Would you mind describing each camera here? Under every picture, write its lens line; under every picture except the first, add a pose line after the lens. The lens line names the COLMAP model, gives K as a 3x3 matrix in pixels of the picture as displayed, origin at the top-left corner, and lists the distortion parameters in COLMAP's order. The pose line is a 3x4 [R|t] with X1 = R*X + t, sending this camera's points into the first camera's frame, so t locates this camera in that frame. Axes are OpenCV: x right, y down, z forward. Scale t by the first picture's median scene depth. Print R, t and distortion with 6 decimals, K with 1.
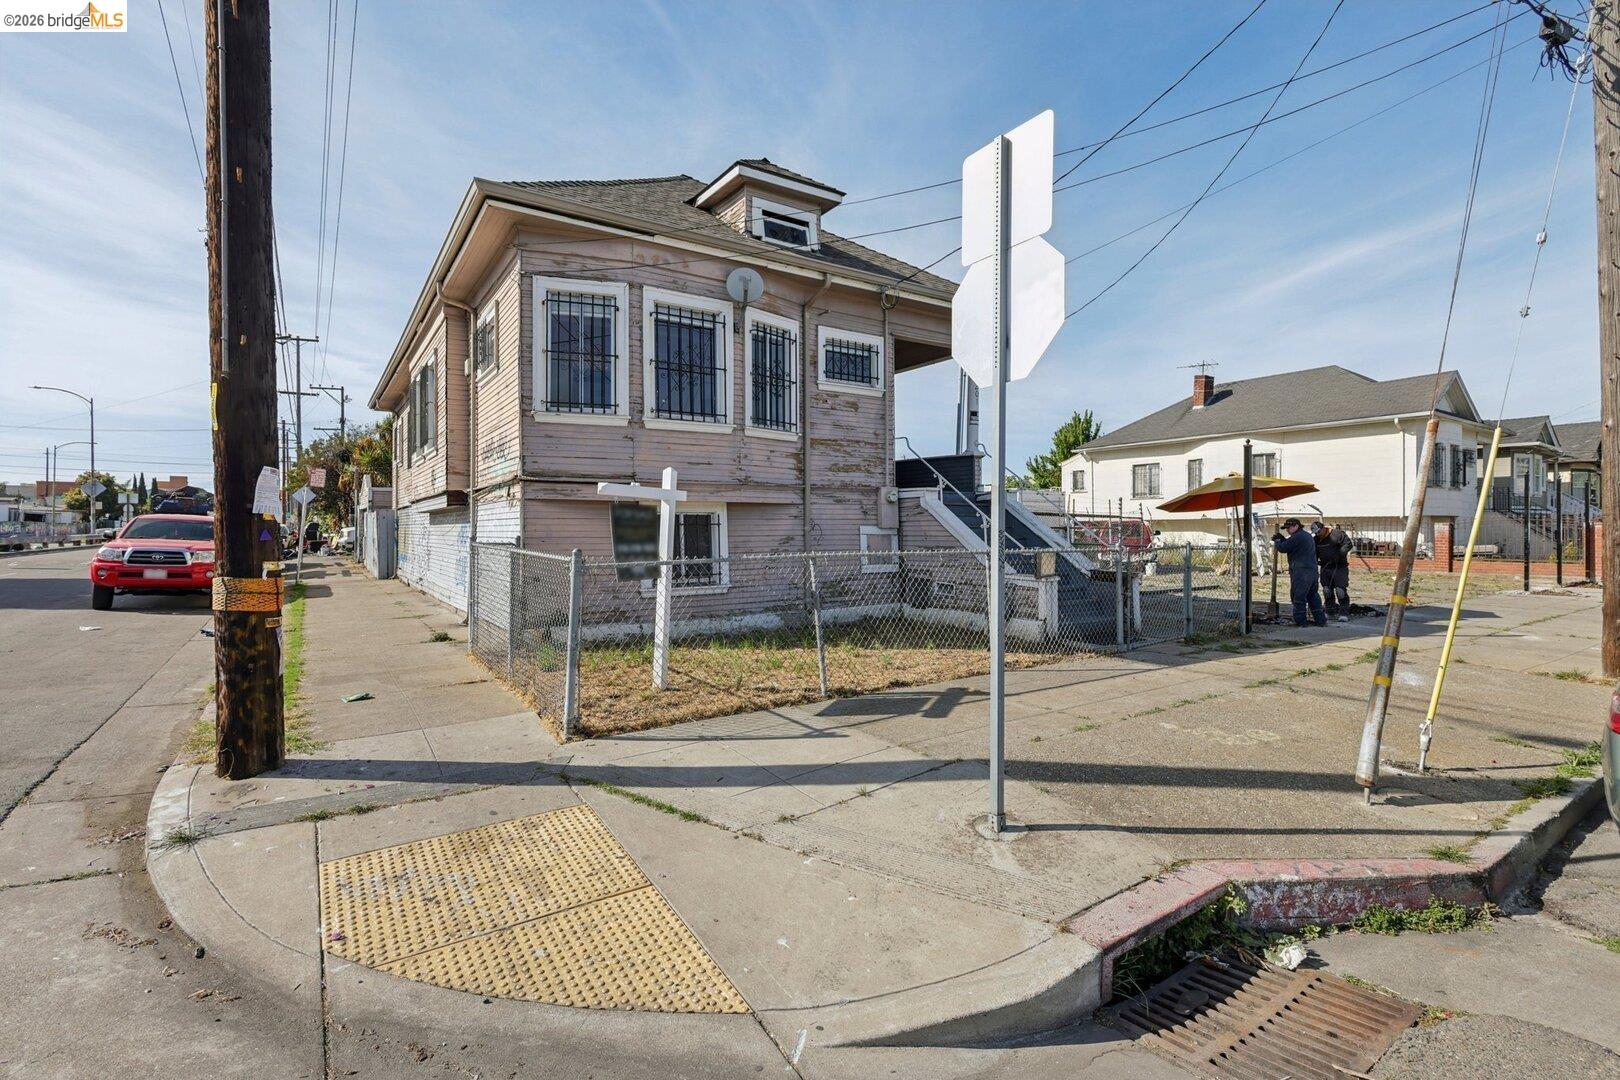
lens RADIAL K [[747.4, 0, 808.5], [0, 747.4, 531.0], [0, 0, 1]] dist [-0.003551, 0.002093]
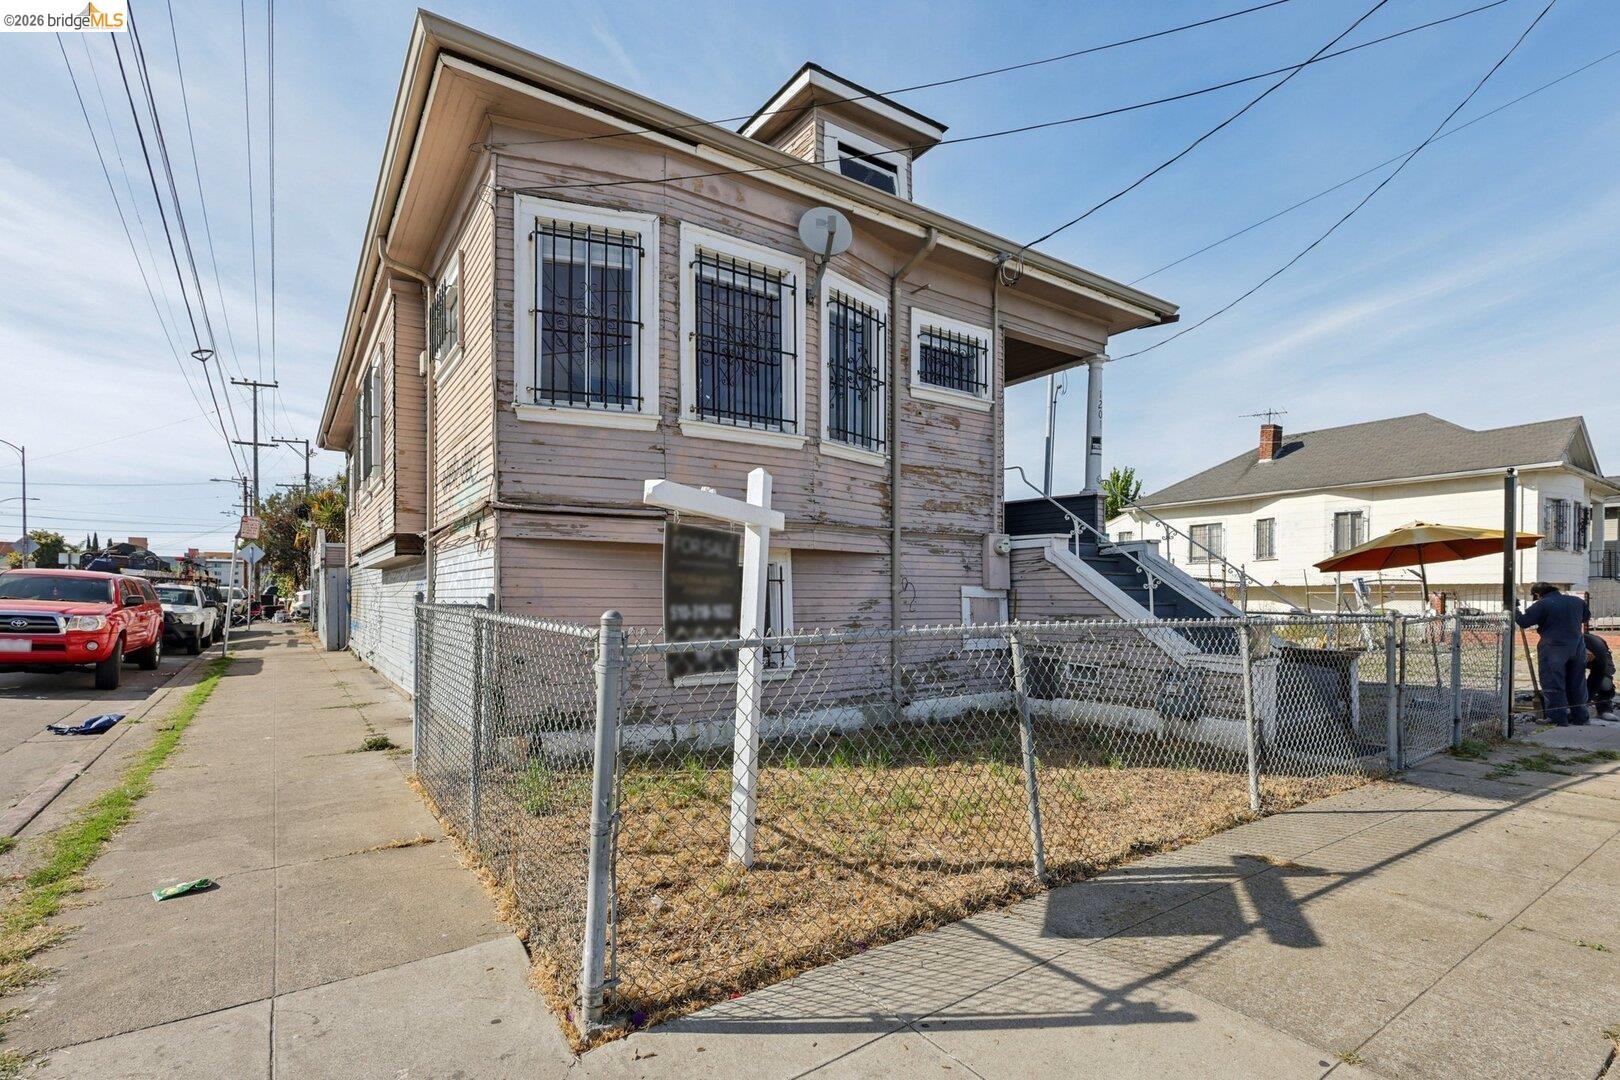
lens RADIAL K [[747.4, 0, 800.0], [0, 747.4, 607.0], [0, 0, 1]] dist [-0.003551, 0.002093]
pose [[0.999912, 0.005493, 0.012106, -0.104445], [-0.005606, 0.999941, 0.009268, 0.008551], [-0.012055, -0.009335, 0.999884, 0.283972]]
